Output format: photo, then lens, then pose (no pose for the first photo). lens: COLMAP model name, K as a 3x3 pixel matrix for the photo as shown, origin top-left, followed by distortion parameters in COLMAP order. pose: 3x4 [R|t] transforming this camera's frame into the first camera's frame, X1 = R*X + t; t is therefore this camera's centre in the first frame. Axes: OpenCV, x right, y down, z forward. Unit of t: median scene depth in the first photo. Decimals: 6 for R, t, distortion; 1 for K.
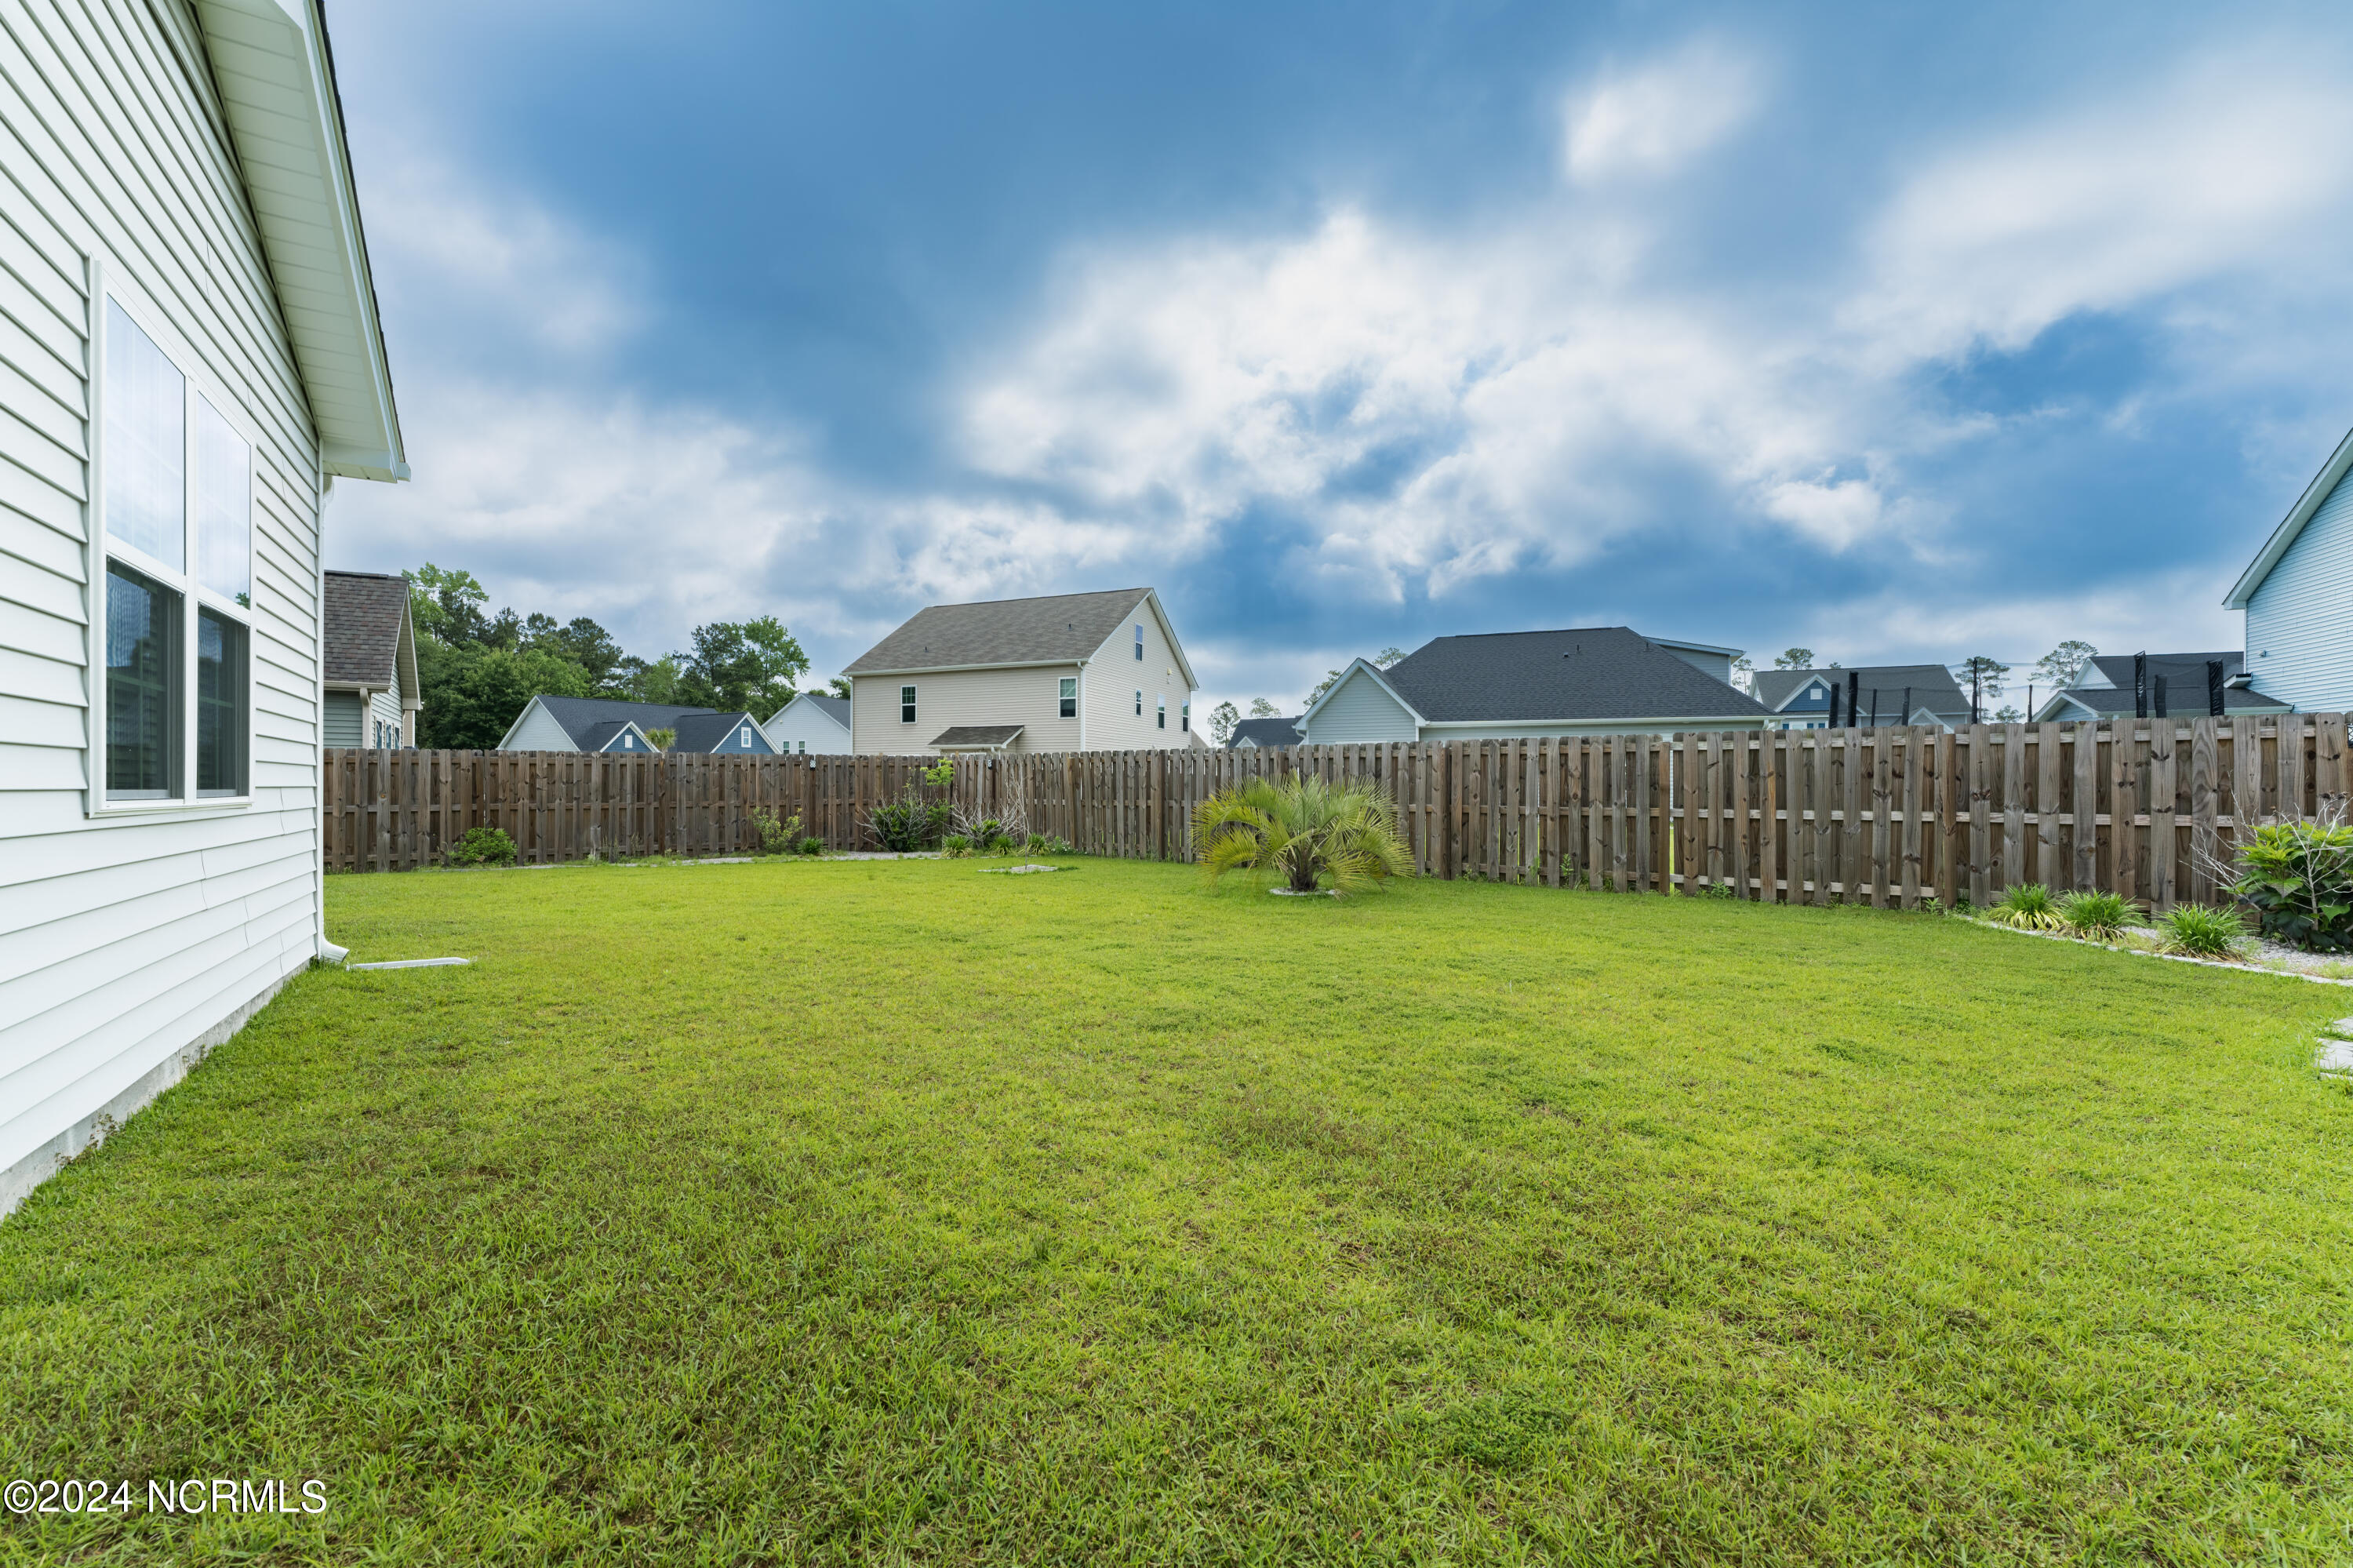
lens RADIAL K [[933.5, 0, 1227.8], [0, 933.5, 783.7], [0, 0, 1]] dist [-0.001776, -0.000118]
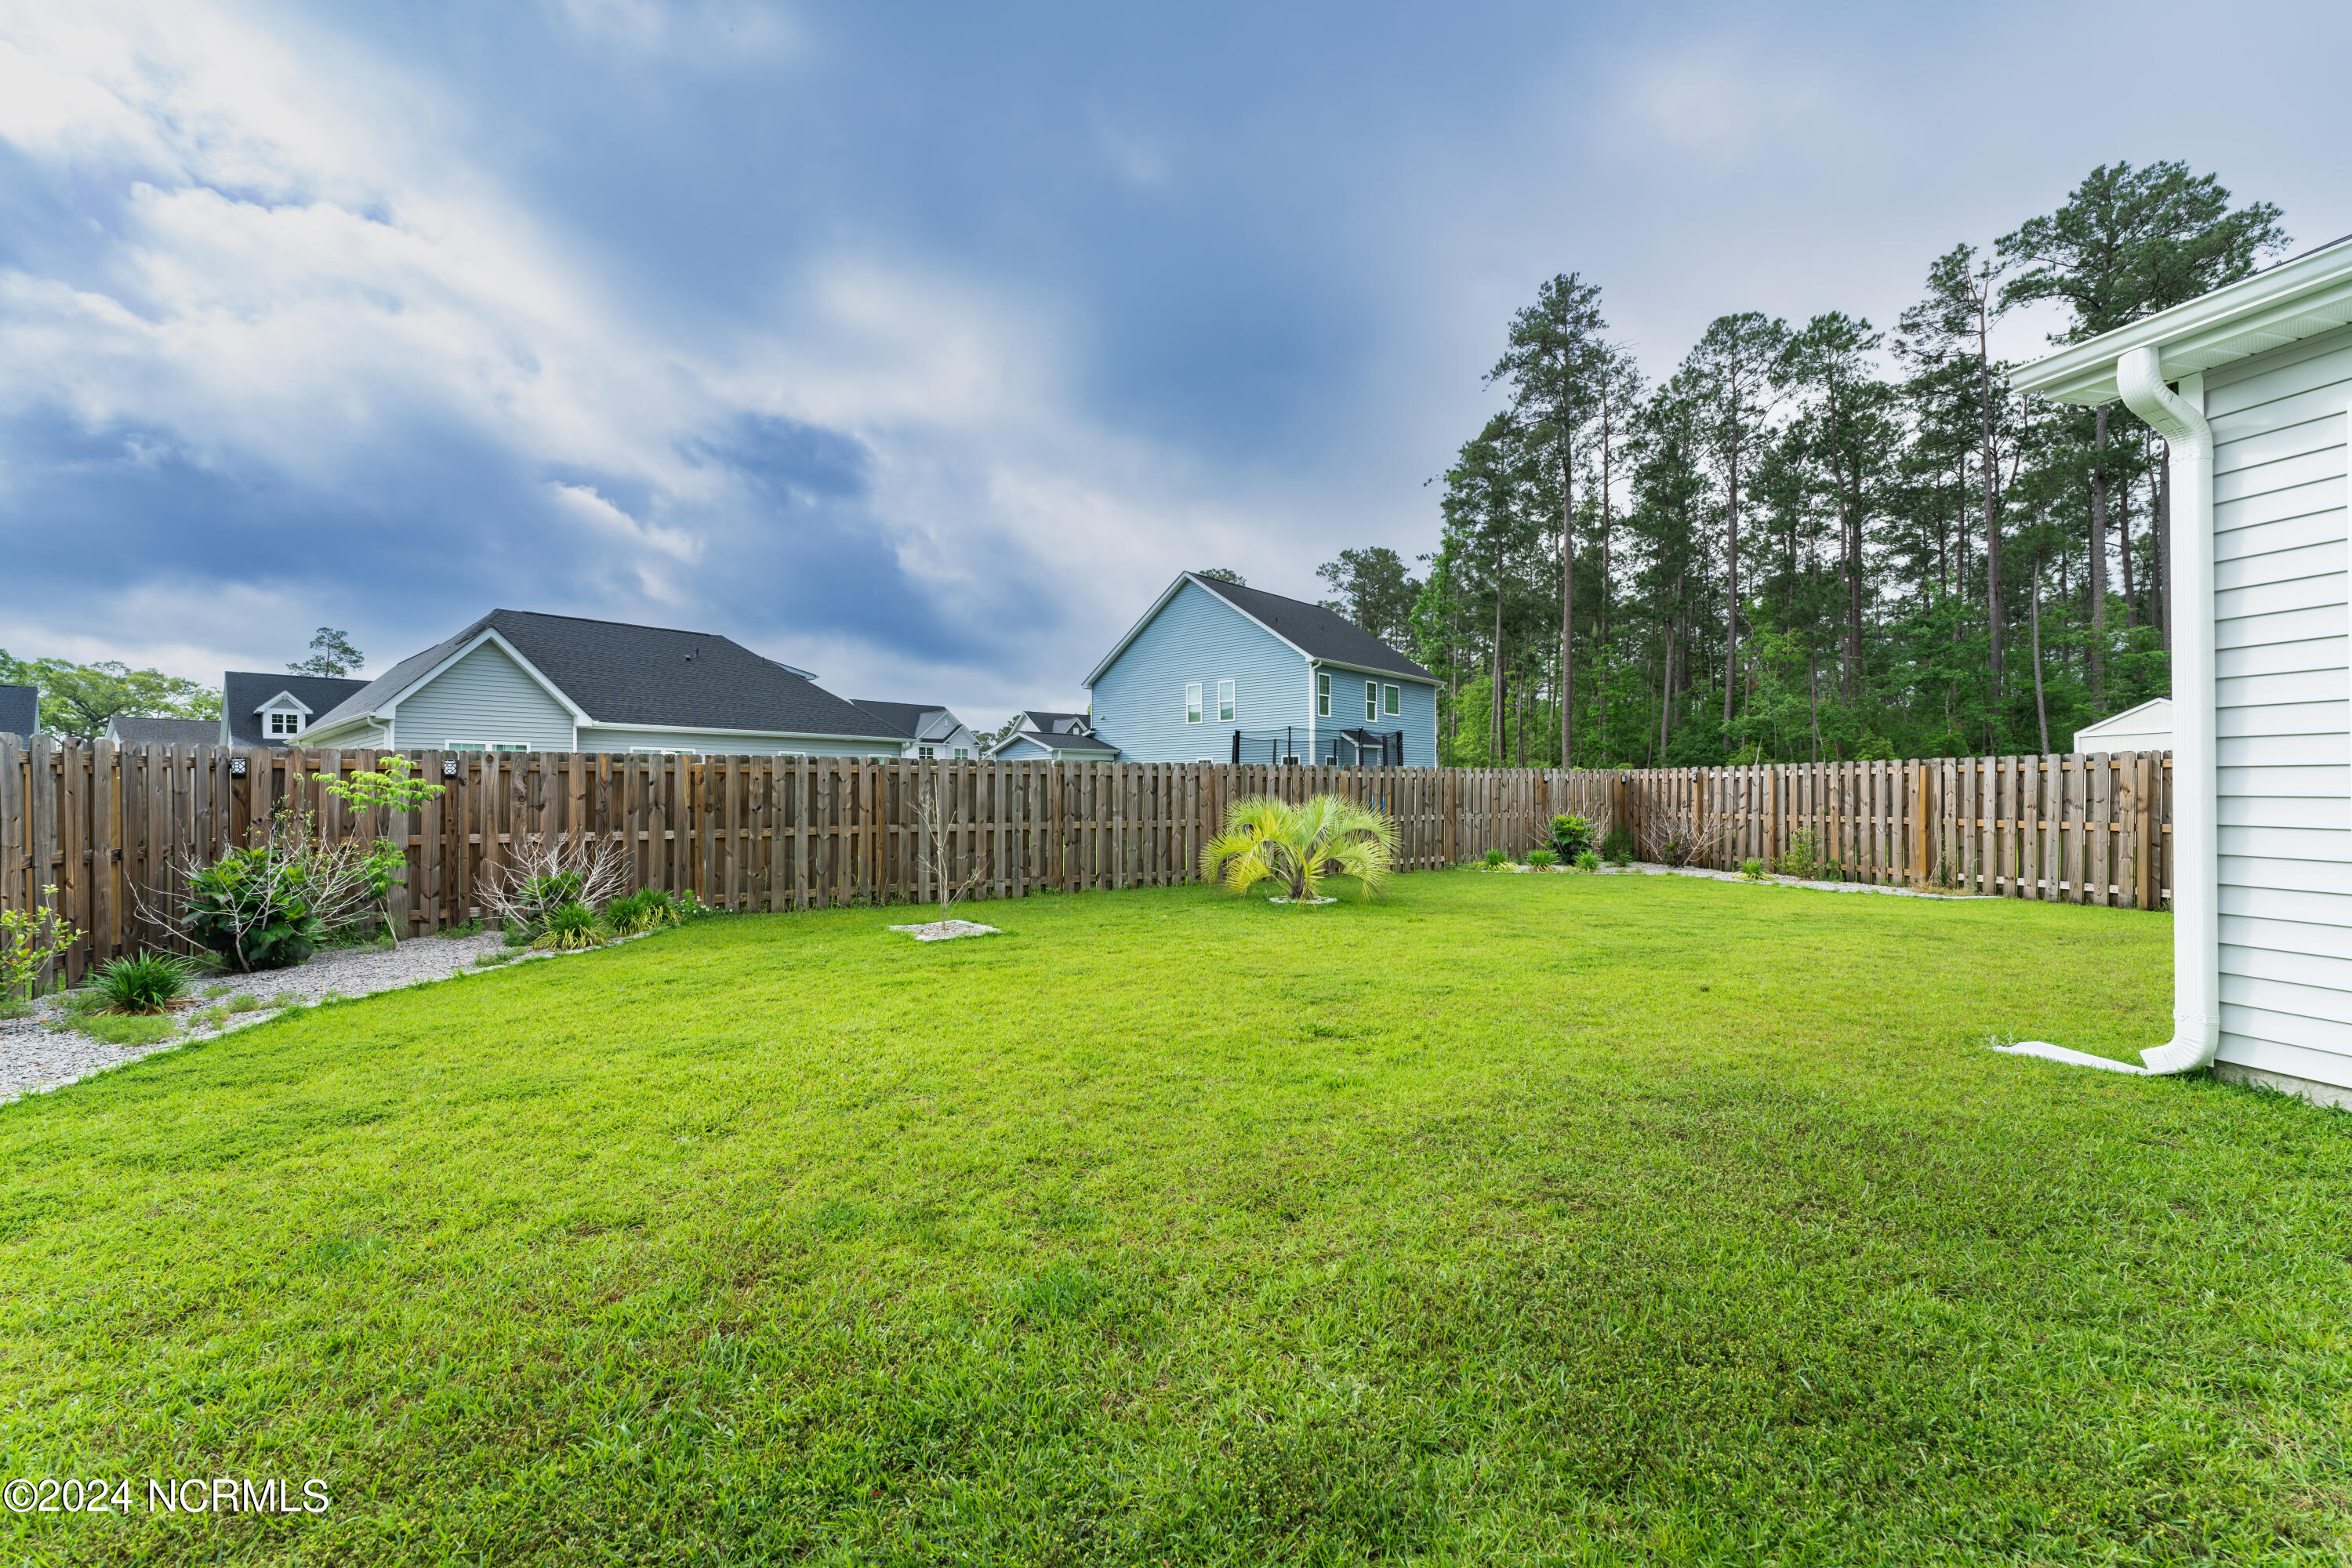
lens RADIAL K [[983.7, 0, 1176.2], [0, 983.7, 803.7], [0, 0, 1]] dist [-0.000530, 0.000196]
pose [[0.379634, -0.004079, 0.925128, -0.679530], [0.004947, 0.999985, 0.002379, -0.000523], [-0.925123, 0.003673, 0.379649, 0.459466]]
